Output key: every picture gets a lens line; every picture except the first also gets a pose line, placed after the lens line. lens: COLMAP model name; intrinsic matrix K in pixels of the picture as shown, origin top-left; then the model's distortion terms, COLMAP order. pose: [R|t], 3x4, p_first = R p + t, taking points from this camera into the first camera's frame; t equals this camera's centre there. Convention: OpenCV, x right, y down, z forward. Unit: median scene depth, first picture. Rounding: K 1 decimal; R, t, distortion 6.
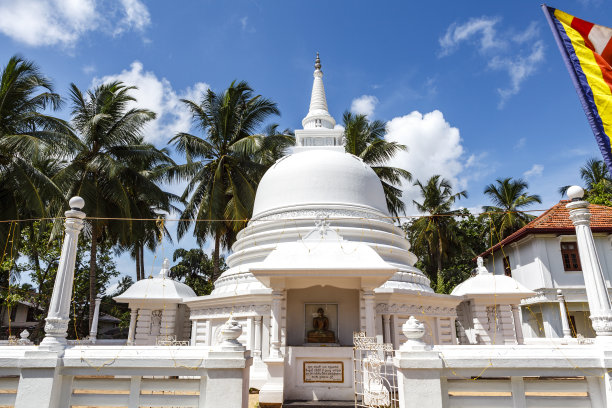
lens RADIAL K [[416.4, 0, 306.0], [0, 416.4, 204.0], [0, 0, 1]] dist [-0.023272, 0.000634]
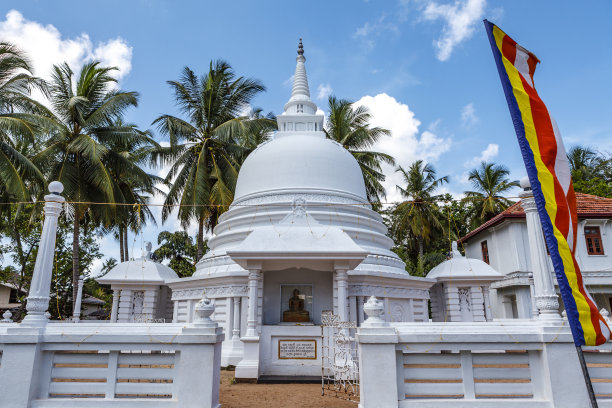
lens RADIAL K [[416.4, 0, 306.0], [0, 416.4, 204.0], [0, 0, 1]] dist [-0.023272, 0.000634]
pose [[0.999450, 0.008034, 0.032170, 0.010407], [-0.009325, 0.999149, 0.040175, -0.002144], [-0.031820, -0.040453, 0.998675, -0.014513]]
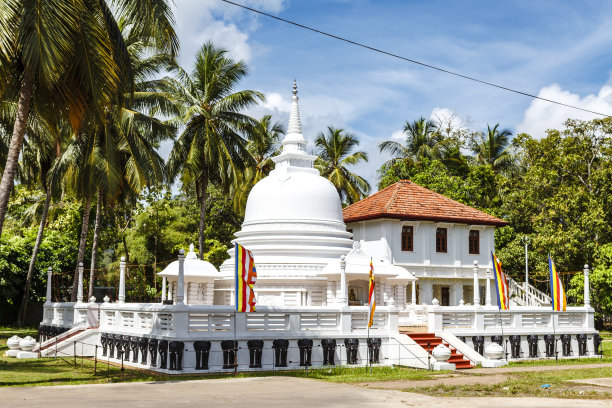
lens RADIAL K [[832.0, 0, 306.0], [0, 832.0, 204.0], [0, 0, 1]] dist [-0.033347, -0.026118]
pose [[0.844428, 0.069290, 0.531170, -0.984791], [-0.169746, 0.975108, 0.142654, -0.292561], [-0.508063, -0.210625, 0.835170, -0.920341]]
